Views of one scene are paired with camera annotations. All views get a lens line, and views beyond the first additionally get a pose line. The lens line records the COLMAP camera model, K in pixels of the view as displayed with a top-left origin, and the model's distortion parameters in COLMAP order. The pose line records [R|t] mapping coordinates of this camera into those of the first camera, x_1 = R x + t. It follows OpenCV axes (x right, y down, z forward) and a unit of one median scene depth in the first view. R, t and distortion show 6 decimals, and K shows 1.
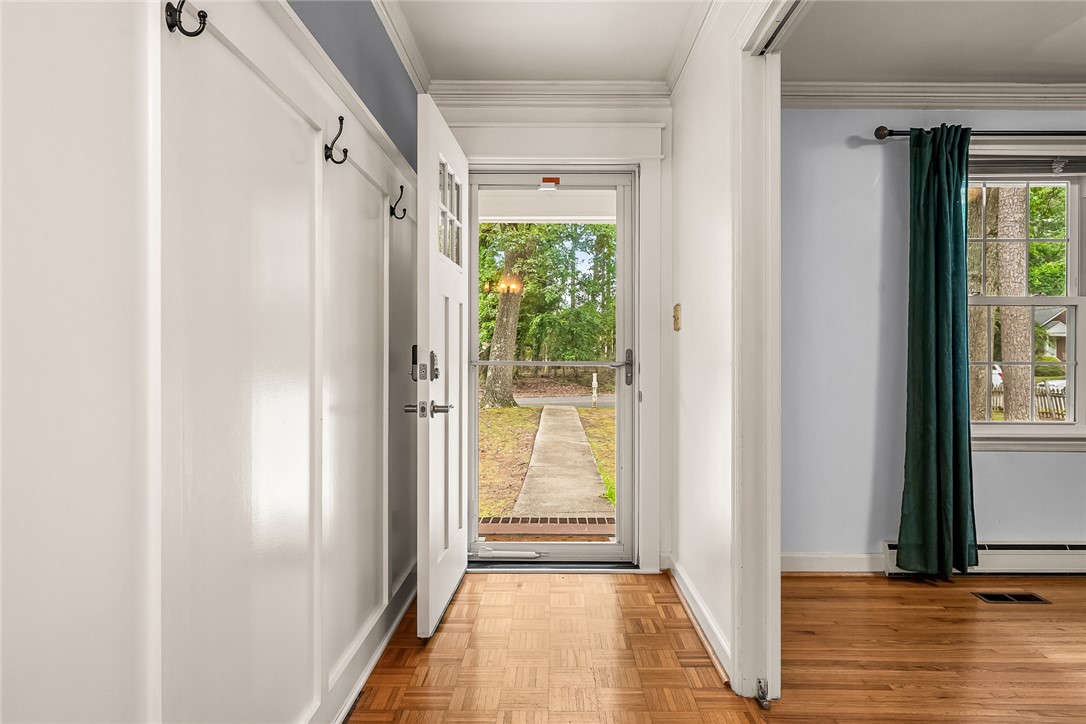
lens RADIAL K [[719.1, 0, 543.0], [0, 719.1, 362.0], [0, 0, 1]] dist [0.002587, 0.002531]
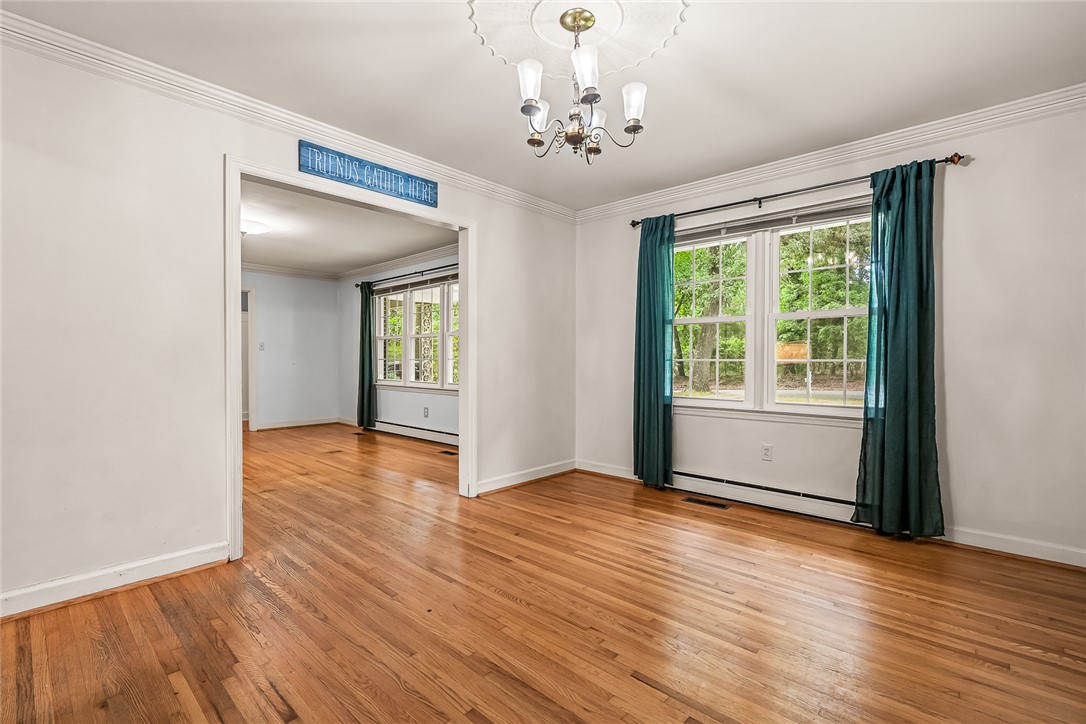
lens RADIAL K [[482.0, 0, 543.0], [0, 482.0, 362.0], [0, 0, 1]] dist [-0.002660, -0.000492]
pose [[0.744451, -0.002820, -0.667671, 1.118747], [0.001593, 0.999996, -0.002448, 0.009774], [0.667675, 0.000759, 0.744452, -0.007289]]
